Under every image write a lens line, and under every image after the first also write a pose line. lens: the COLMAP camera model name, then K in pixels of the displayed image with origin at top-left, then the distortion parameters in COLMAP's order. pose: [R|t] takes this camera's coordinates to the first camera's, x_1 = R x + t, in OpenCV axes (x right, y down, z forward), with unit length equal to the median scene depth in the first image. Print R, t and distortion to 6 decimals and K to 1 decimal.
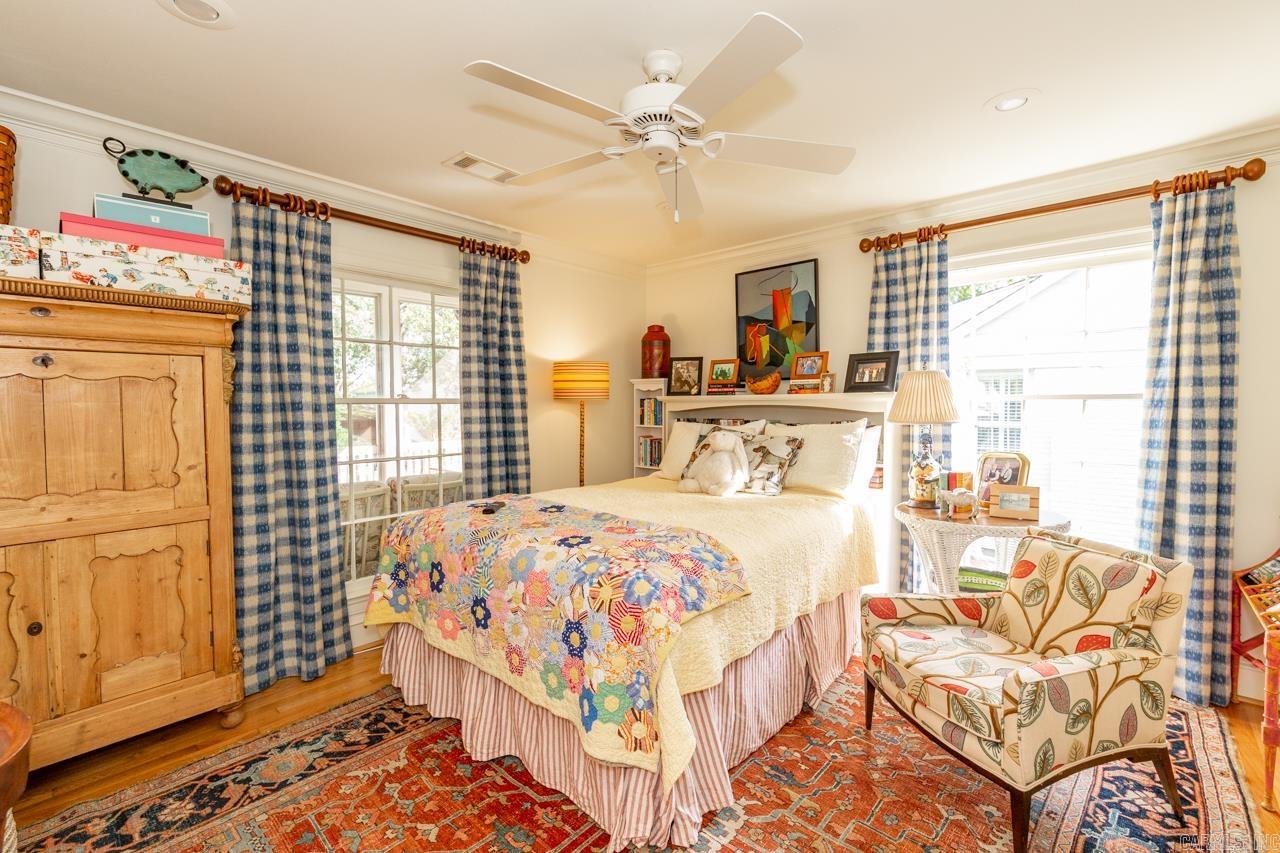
lens RADIAL K [[560.6, 0, 644.0], [0, 560.6, 421.2], [0, 0, 1]] dist [0.003258, -0.000264]
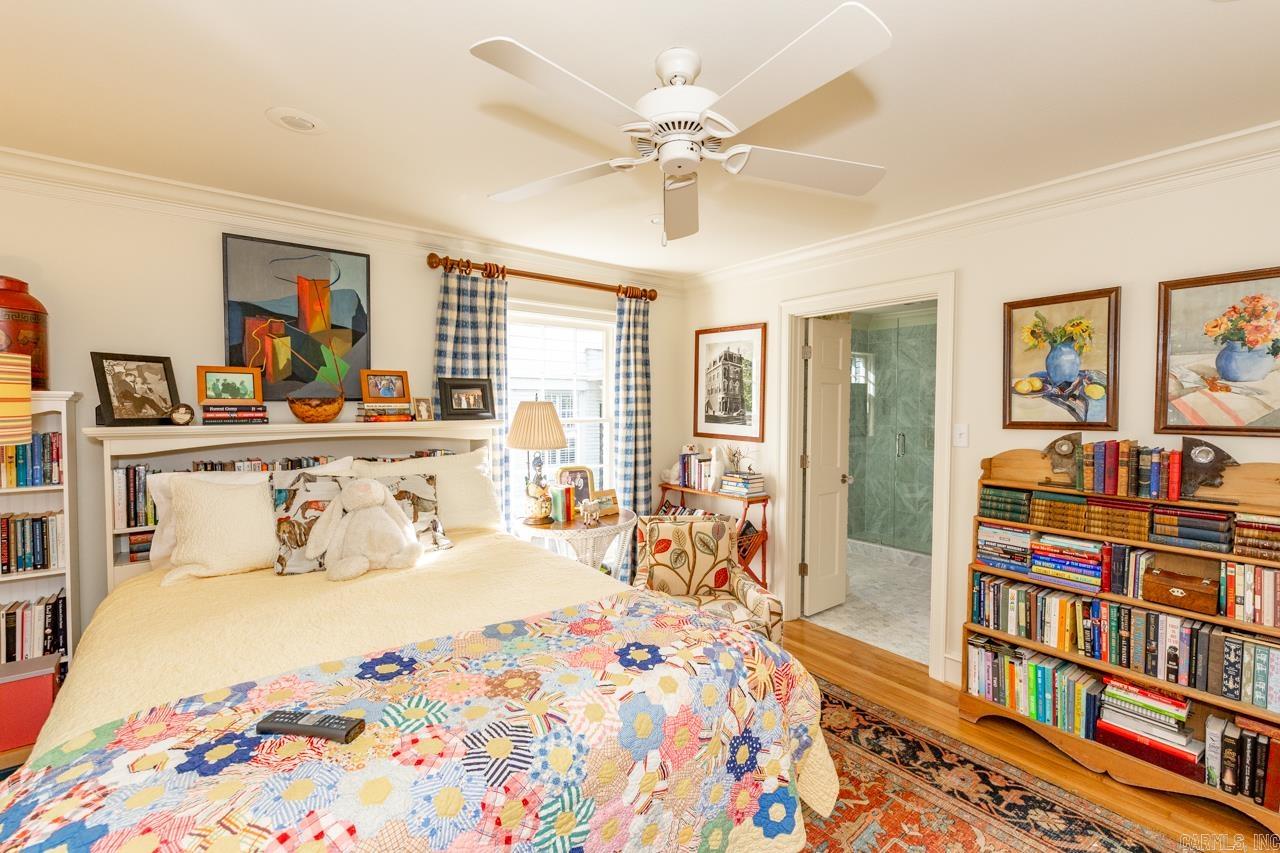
lens RADIAL K [[560.6, 0, 639.7], [0, 560.6, 425.1], [0, 0, 1]] dist [0.003258, -0.000264]
pose [[0.163348, -0.030970, 0.986082, -0.495764], [0.030276, 0.999194, 0.026367, -0.057221], [-0.986104, 0.025548, 0.164154, 0.538358]]
